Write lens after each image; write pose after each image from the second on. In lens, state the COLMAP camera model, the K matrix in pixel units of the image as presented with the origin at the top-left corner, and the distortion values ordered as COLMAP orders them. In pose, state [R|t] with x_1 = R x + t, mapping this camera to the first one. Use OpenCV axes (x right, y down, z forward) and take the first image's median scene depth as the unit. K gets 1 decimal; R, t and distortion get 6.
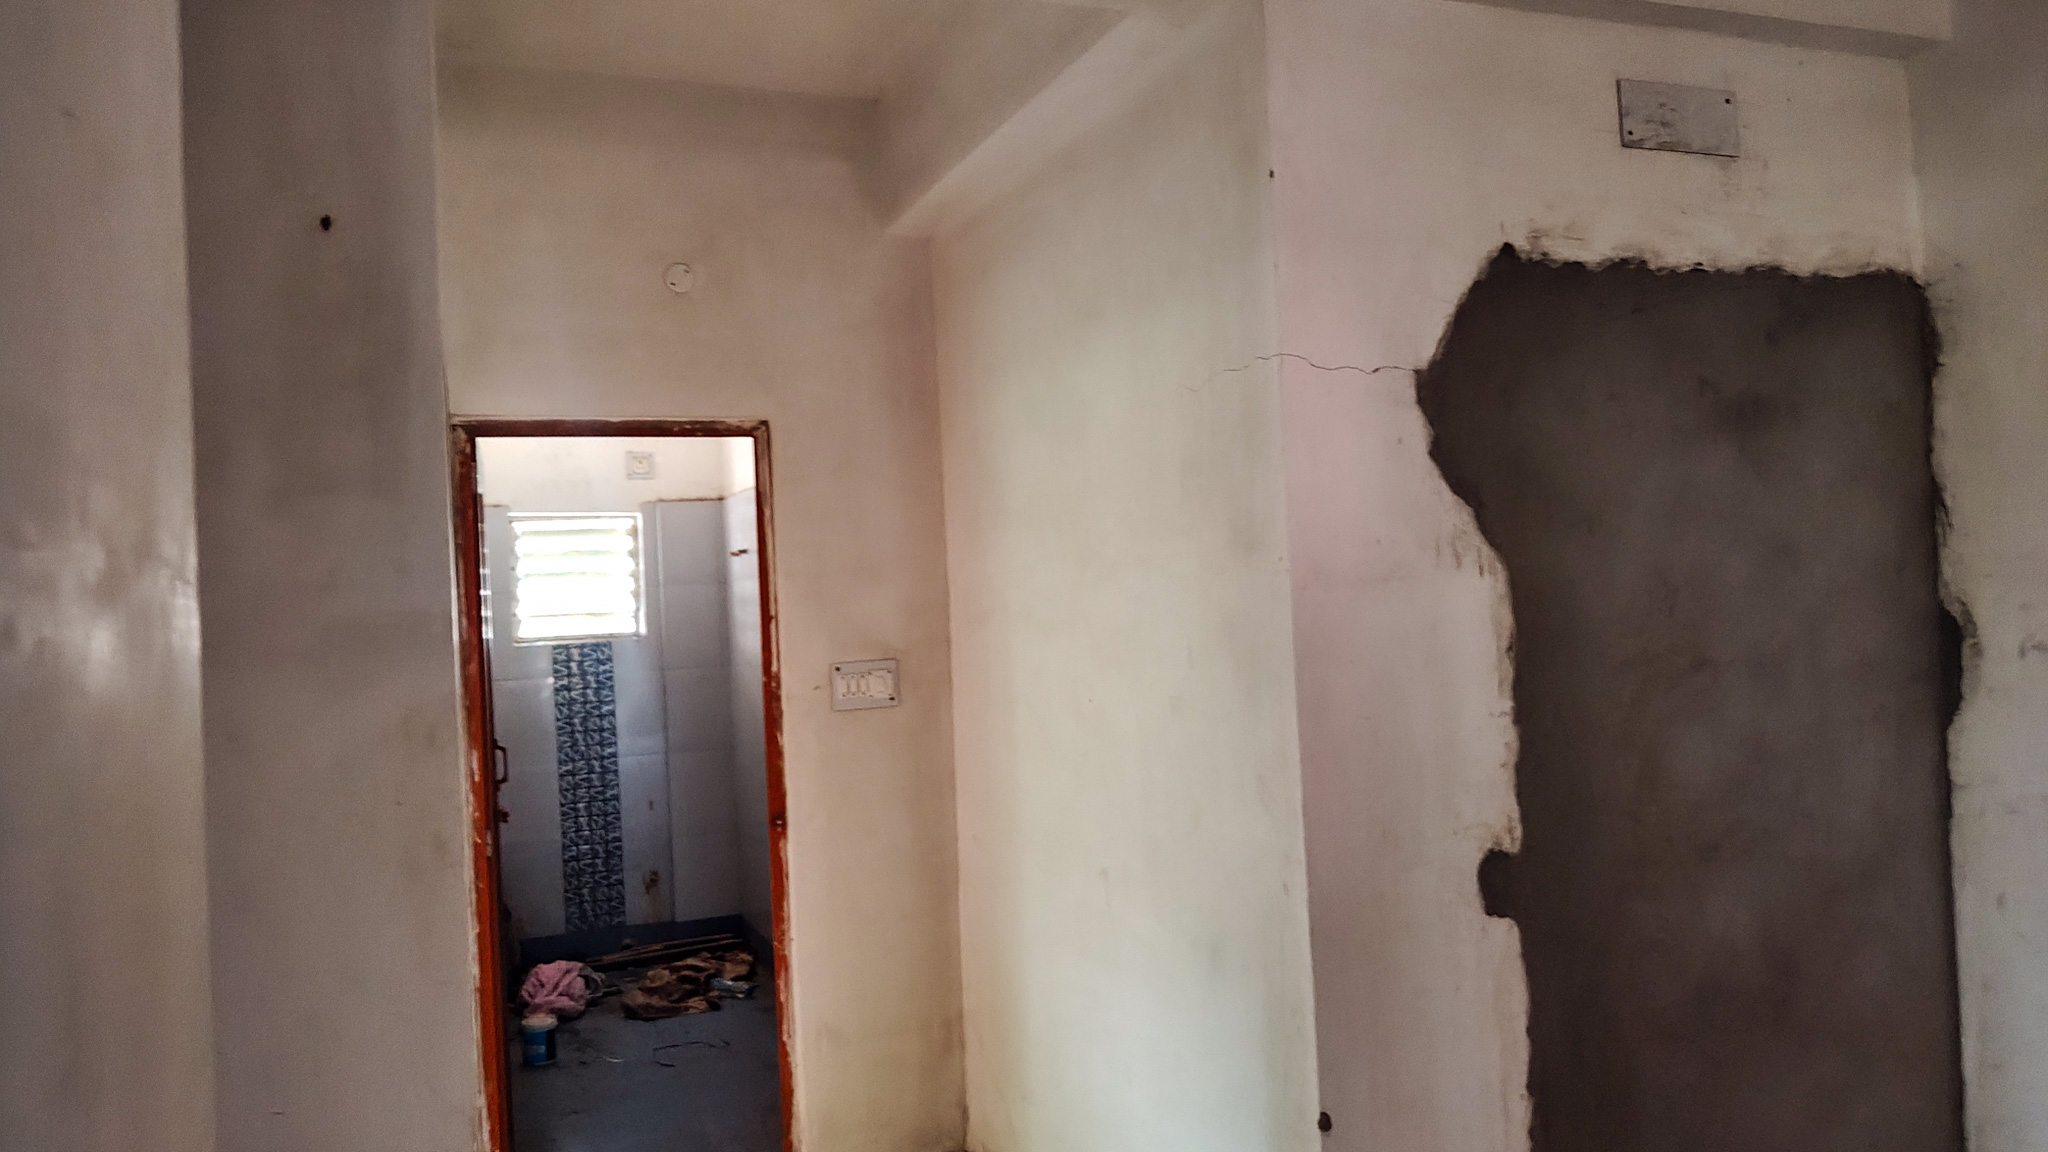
lens RADIAL K [[1465.4, 0, 1029.2], [0, 1465.4, 598.5], [0, 0, 1]] dist [0.040149, -0.027718]
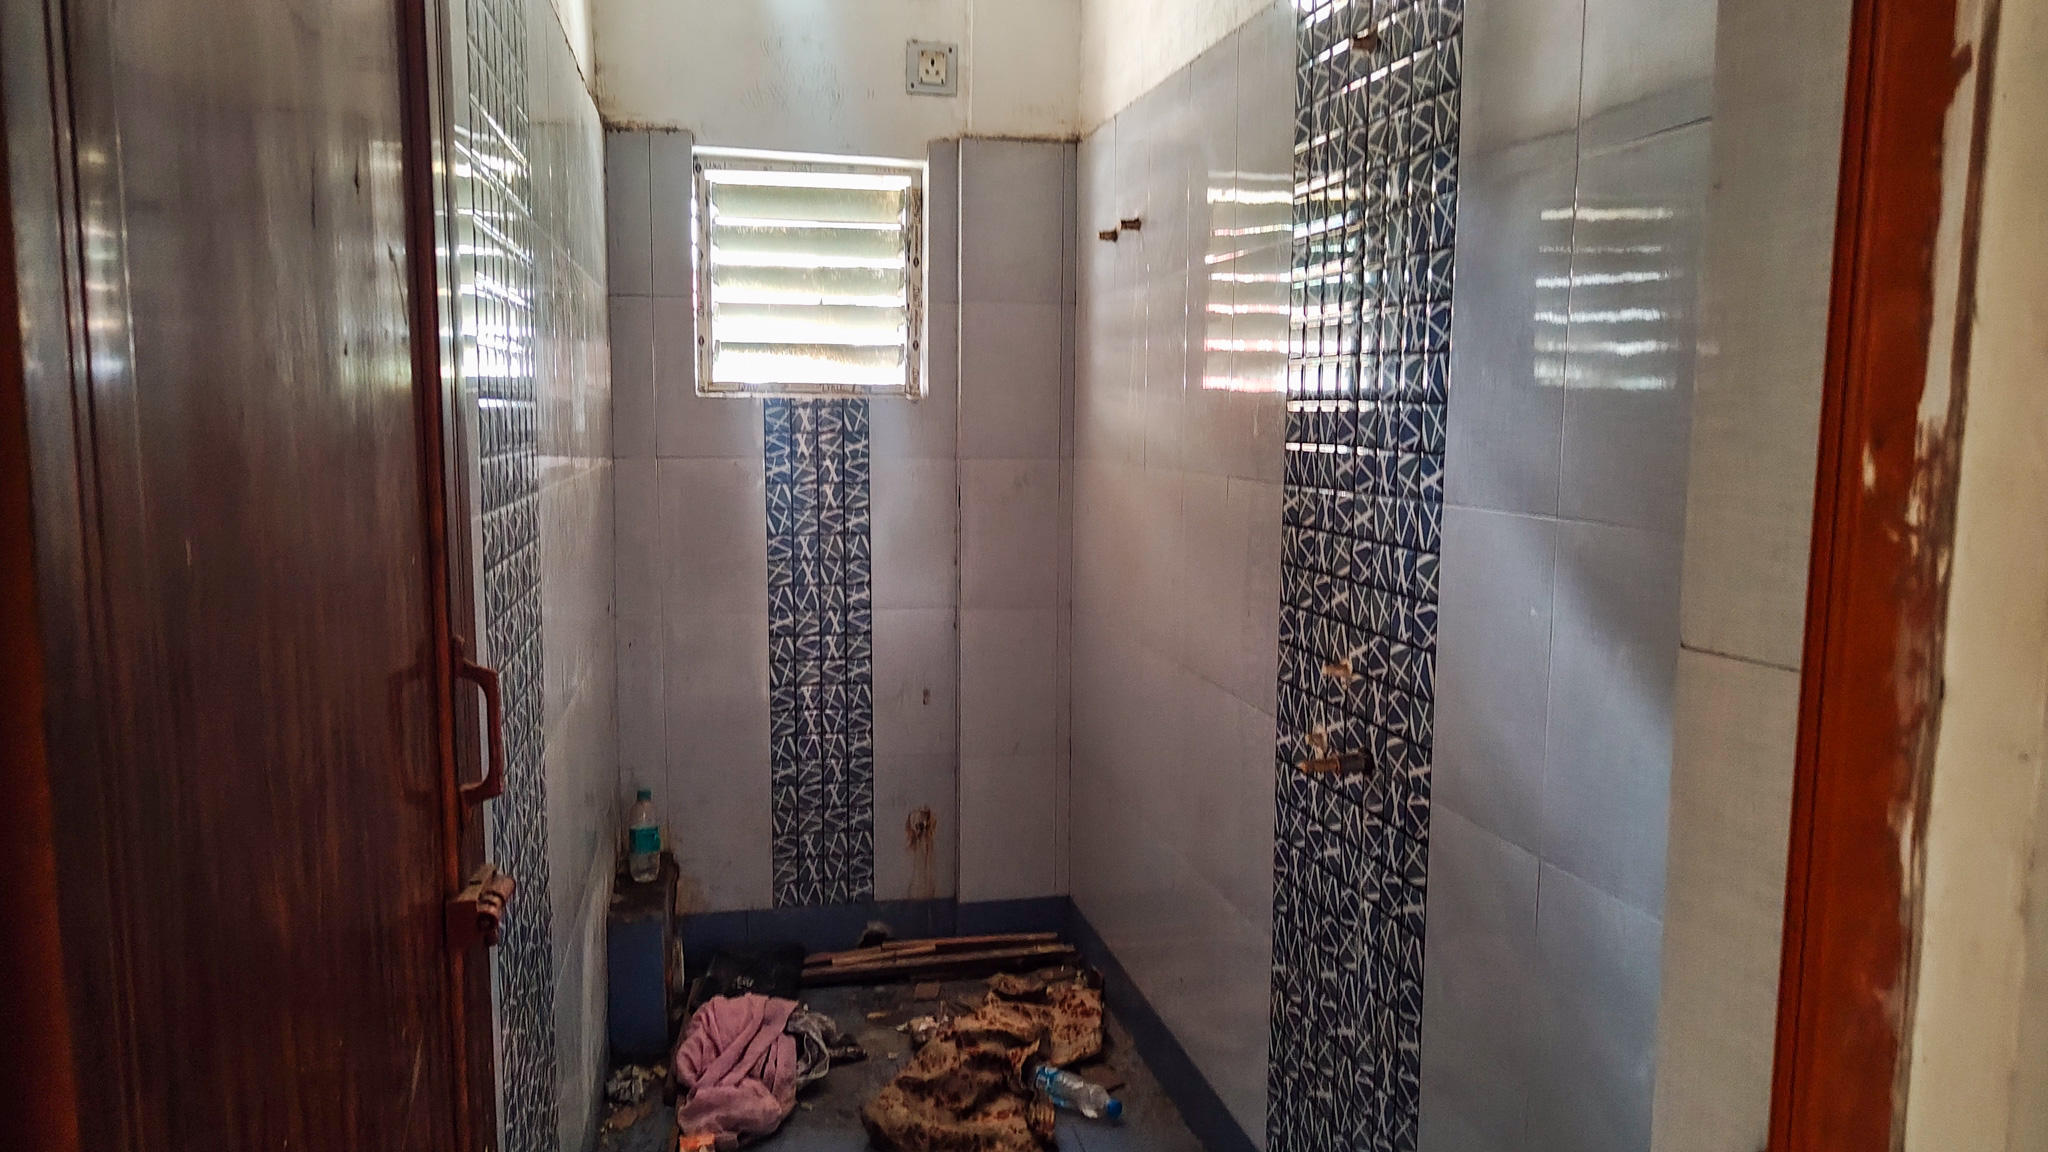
lens RADIAL K [[1465.4, 0, 1017.5], [0, 1465.4, 601.2], [0, 0, 1]] dist [0.040149, -0.027718]
pose [[0.983680, 0.073457, -0.164248, -0.135339], [-0.052140, 0.990073, 0.130529, 0.029664], [0.172206, -0.119835, 0.977745, 0.469799]]
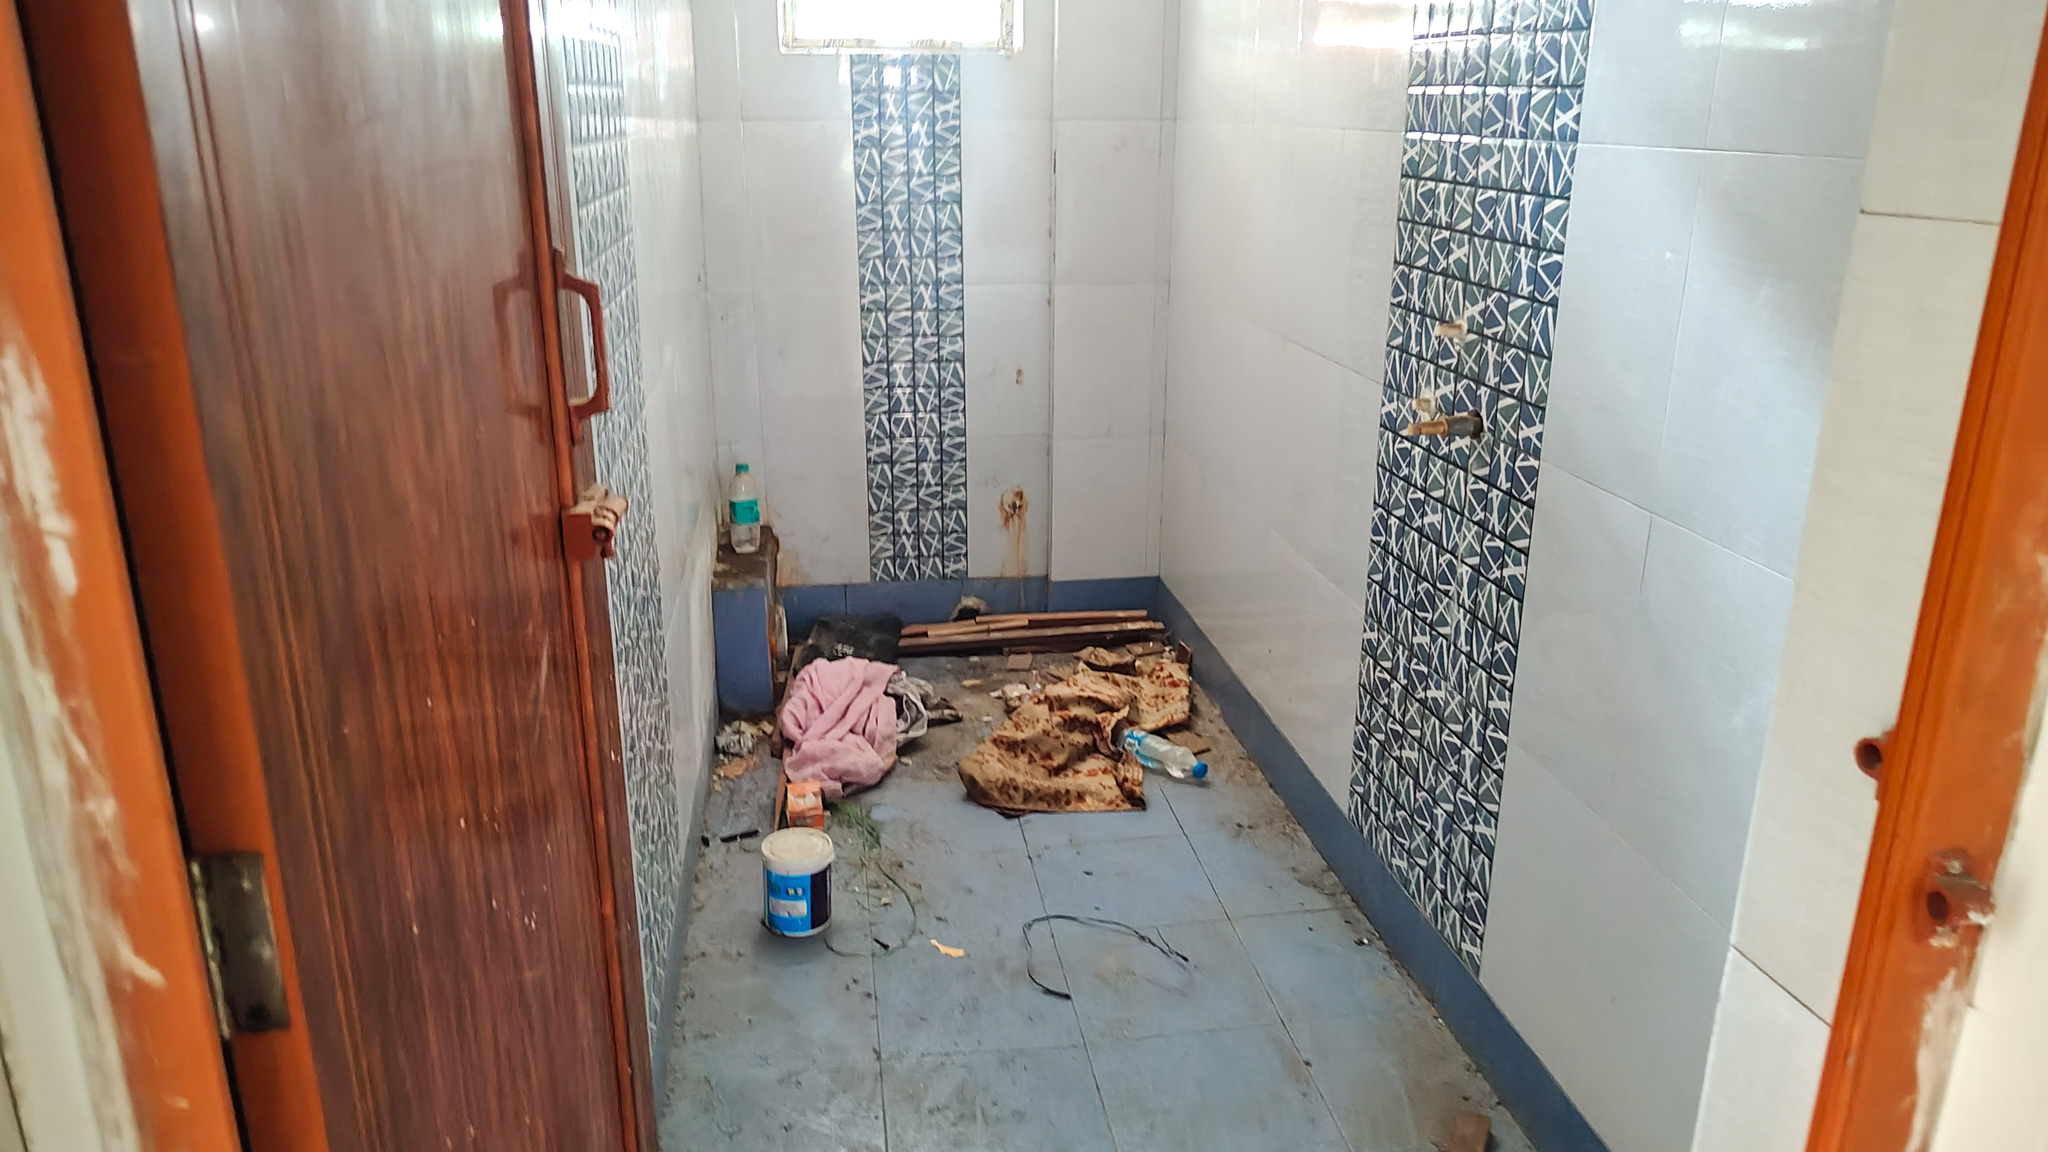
lens RADIAL K [[1465.4, 0, 1015.3], [0, 1465.4, 597.0], [0, 0, 1]] dist [0.040149, -0.027718]
pose [[0.971475, 0.119002, -0.205121, -0.136941], [-0.046928, 0.944340, 0.325607, 0.039821], [0.232451, -0.306693, 0.922987, 0.469950]]
